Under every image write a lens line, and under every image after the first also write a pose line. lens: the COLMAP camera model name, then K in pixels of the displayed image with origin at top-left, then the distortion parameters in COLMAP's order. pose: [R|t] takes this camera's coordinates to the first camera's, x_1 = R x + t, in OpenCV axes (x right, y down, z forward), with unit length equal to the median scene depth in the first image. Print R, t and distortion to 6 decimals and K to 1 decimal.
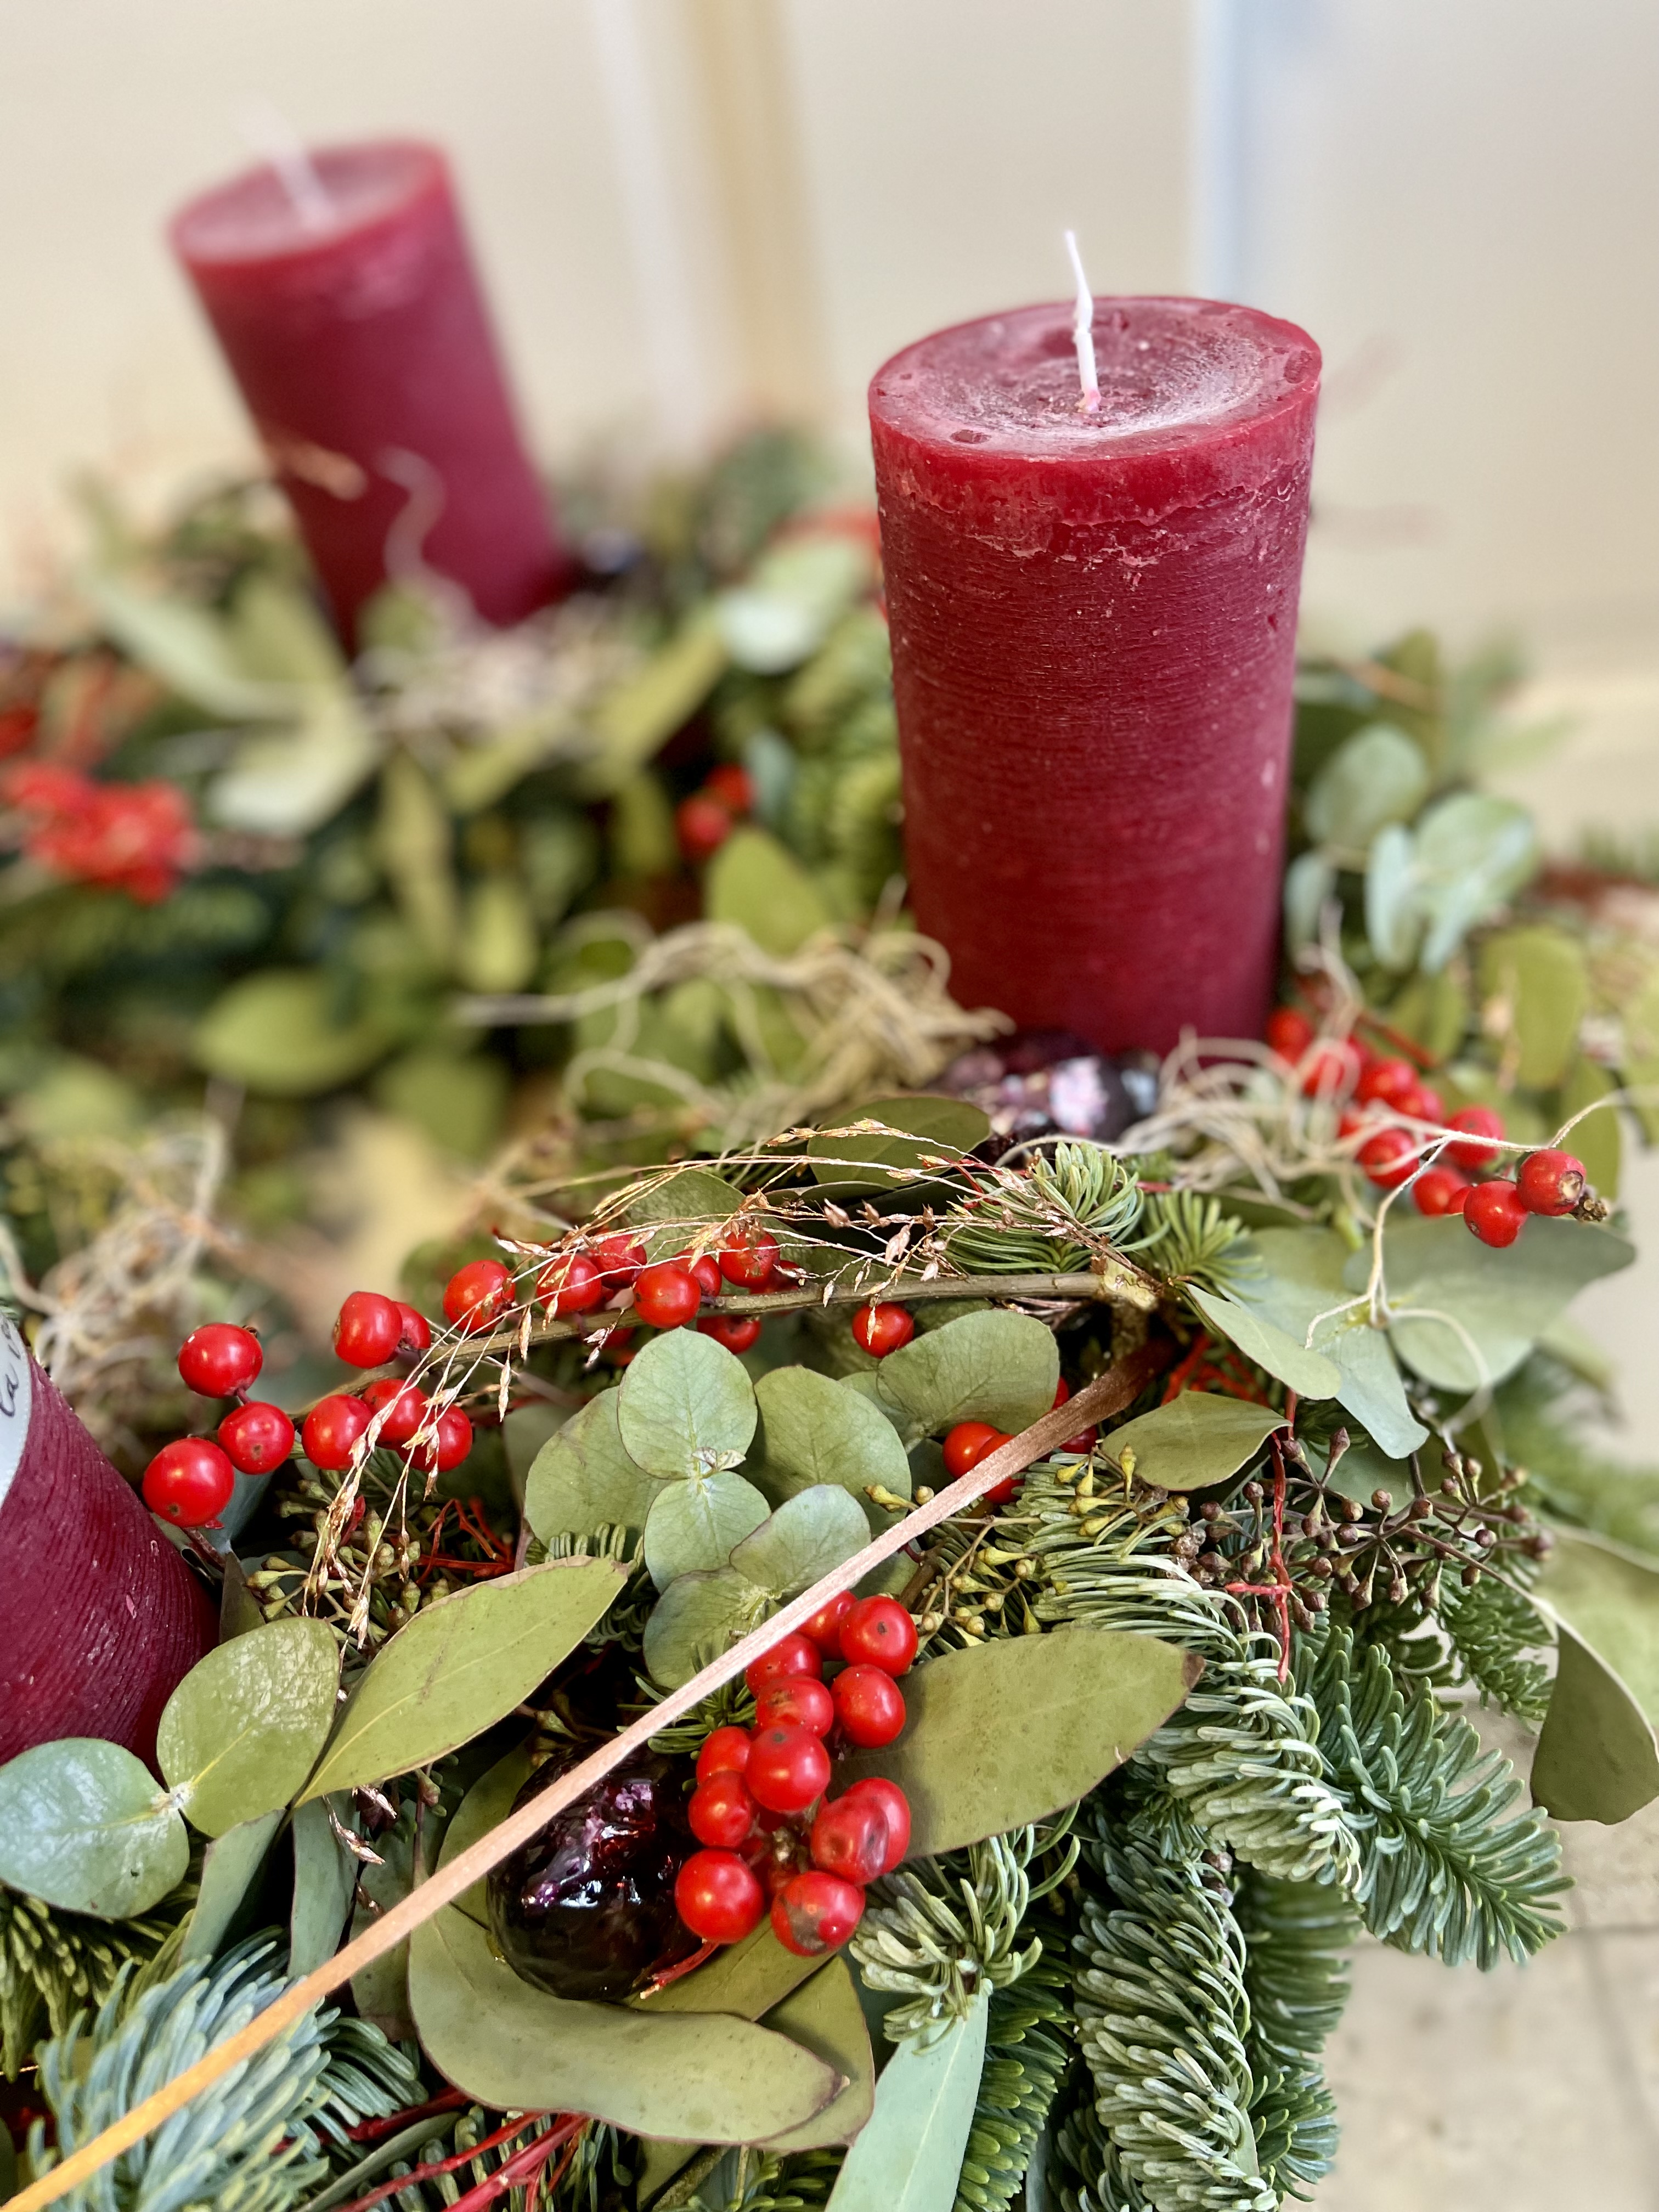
lens RADIAL K [[1671.1, 0, 829.5], [0, 1671.1, 1106.0], [0, 0, 1]] dist [0.007599, 0.001329]
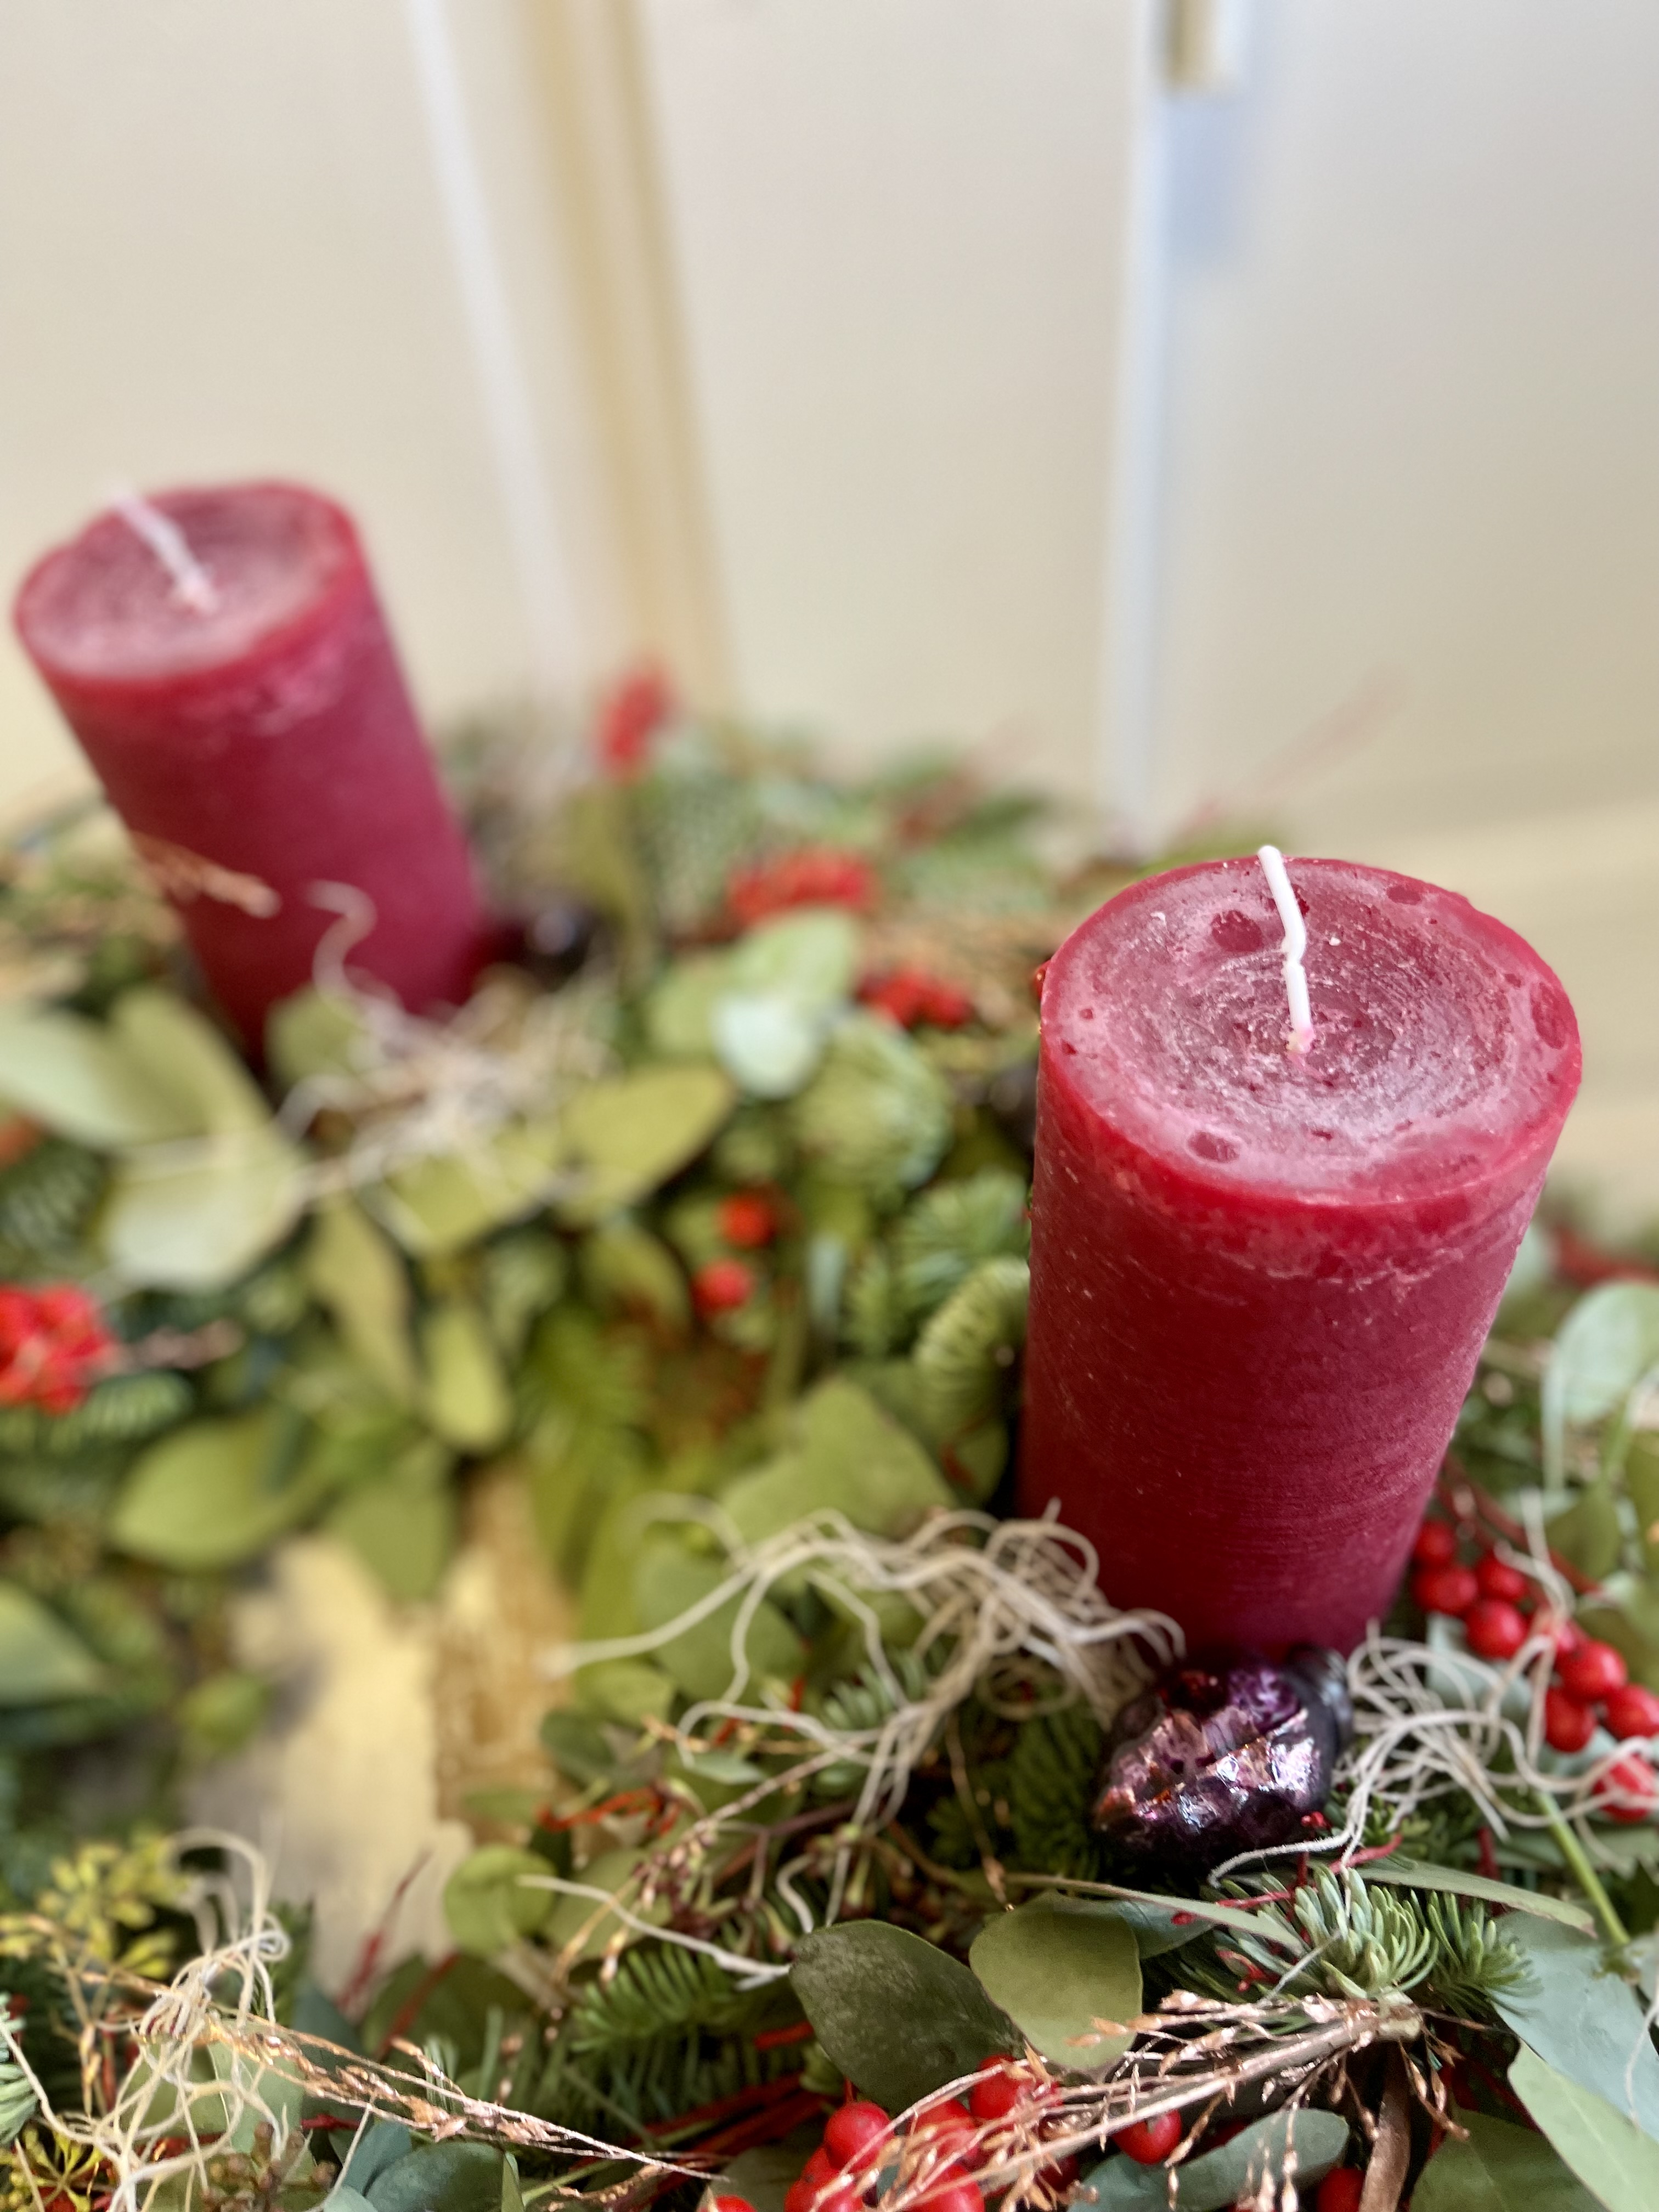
lens RADIAL K [[1640.6, 0, 829.5], [0, 1640.6, 1106.0], [0, 0, 1]] dist [-0.029679, -0.002032]
pose [[0.985166, -0.082511, 0.150466, -0.178781], [0.077340, 0.996206, 0.039911, -0.369203], [-0.153188, -0.027682, 0.987809, 0.174624]]
